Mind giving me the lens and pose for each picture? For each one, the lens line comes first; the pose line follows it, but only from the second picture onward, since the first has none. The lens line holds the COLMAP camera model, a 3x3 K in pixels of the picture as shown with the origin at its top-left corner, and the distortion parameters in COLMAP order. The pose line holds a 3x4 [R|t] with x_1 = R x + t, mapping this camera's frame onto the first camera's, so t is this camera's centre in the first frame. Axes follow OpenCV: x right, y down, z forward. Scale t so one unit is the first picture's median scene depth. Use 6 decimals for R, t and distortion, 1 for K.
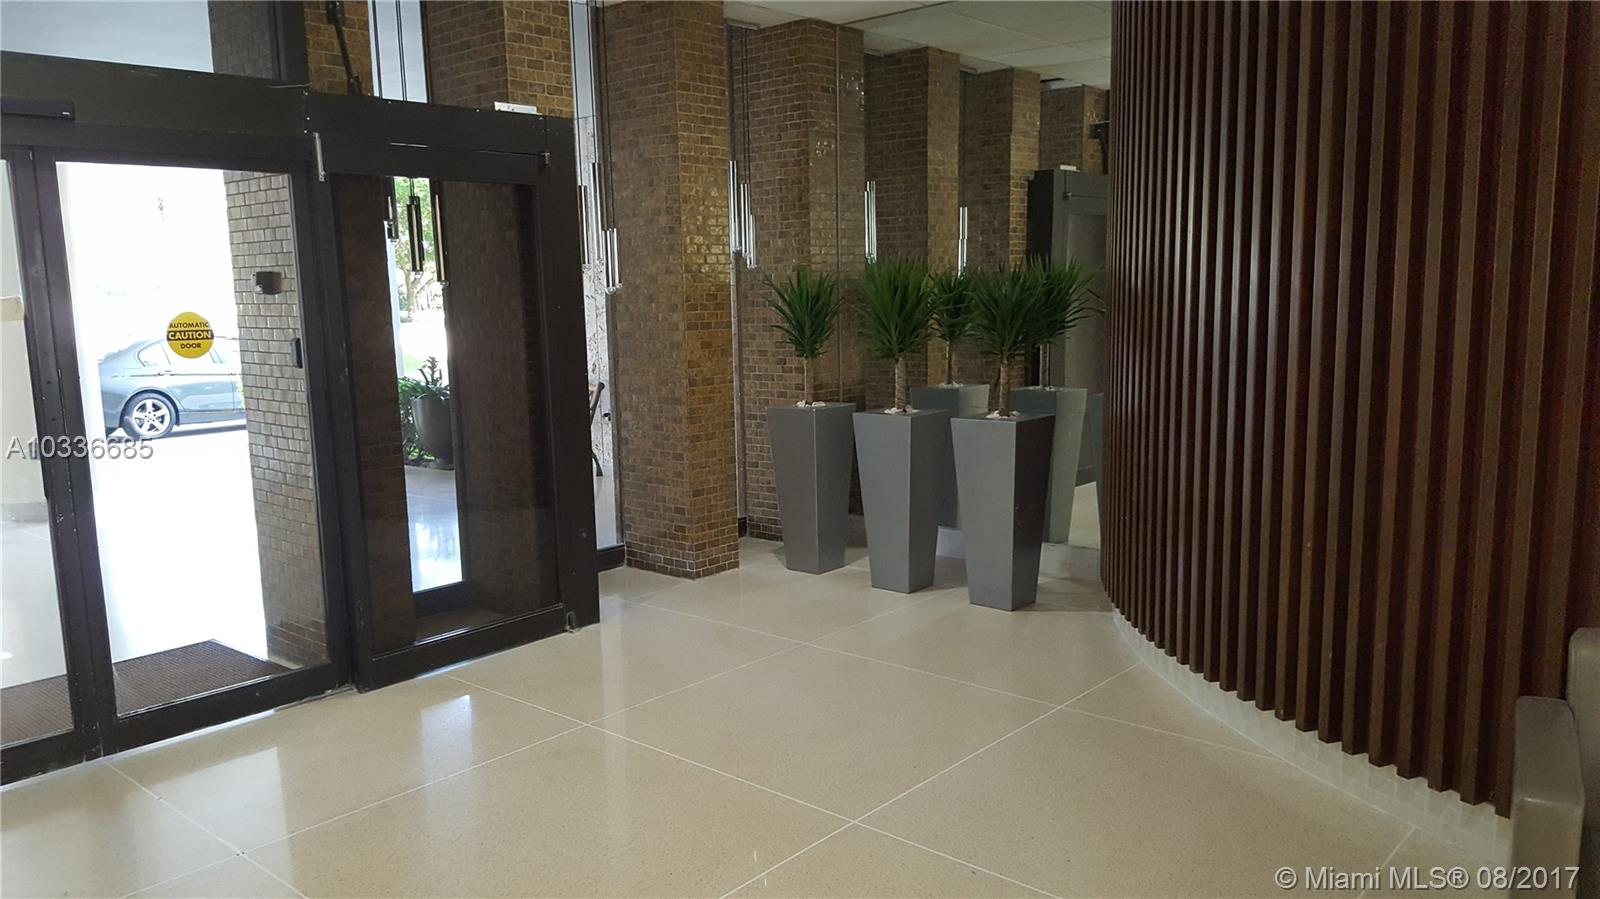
lens RADIAL K [[1207.2, 0, 800.0], [0, 1207.2, 449.5], [0, 0, 1]] dist [-0.000112, -0.000447]
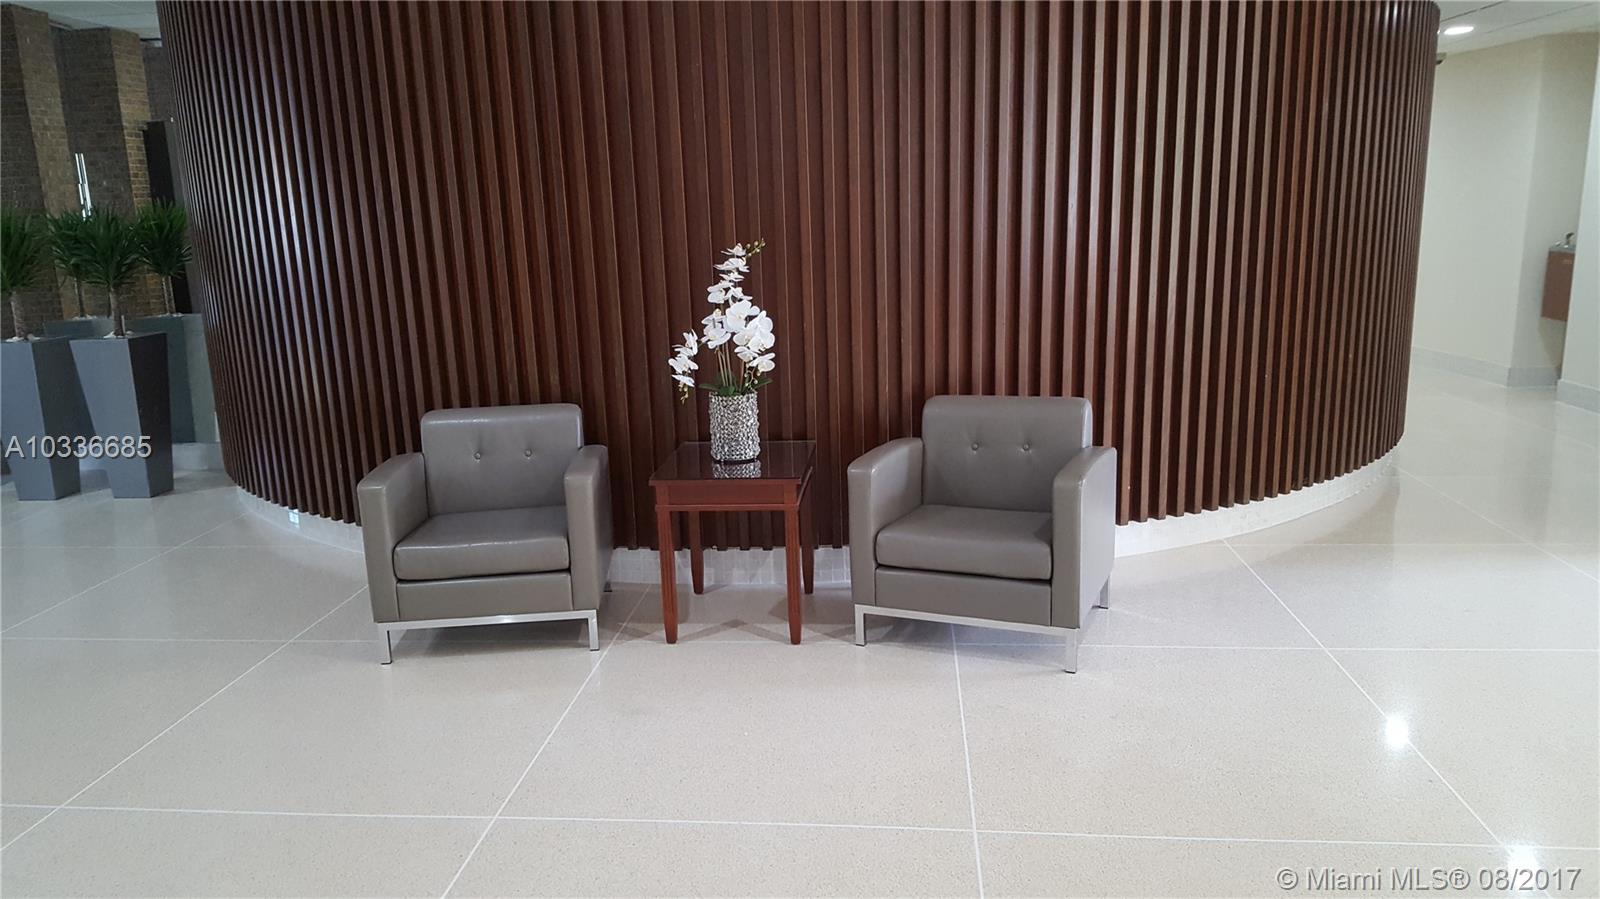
lens RADIAL K [[1172.2, 0, 799.5], [0, 1172.2, 486.1], [0, 0, 1]] dist [-0.030920, 0.003580]
pose [[0.810917, -0.131363, 0.570225, 0.031106], [0.083639, 0.990491, 0.109237, 0.037869], [-0.579152, -0.040889, 0.814193, -0.246411]]
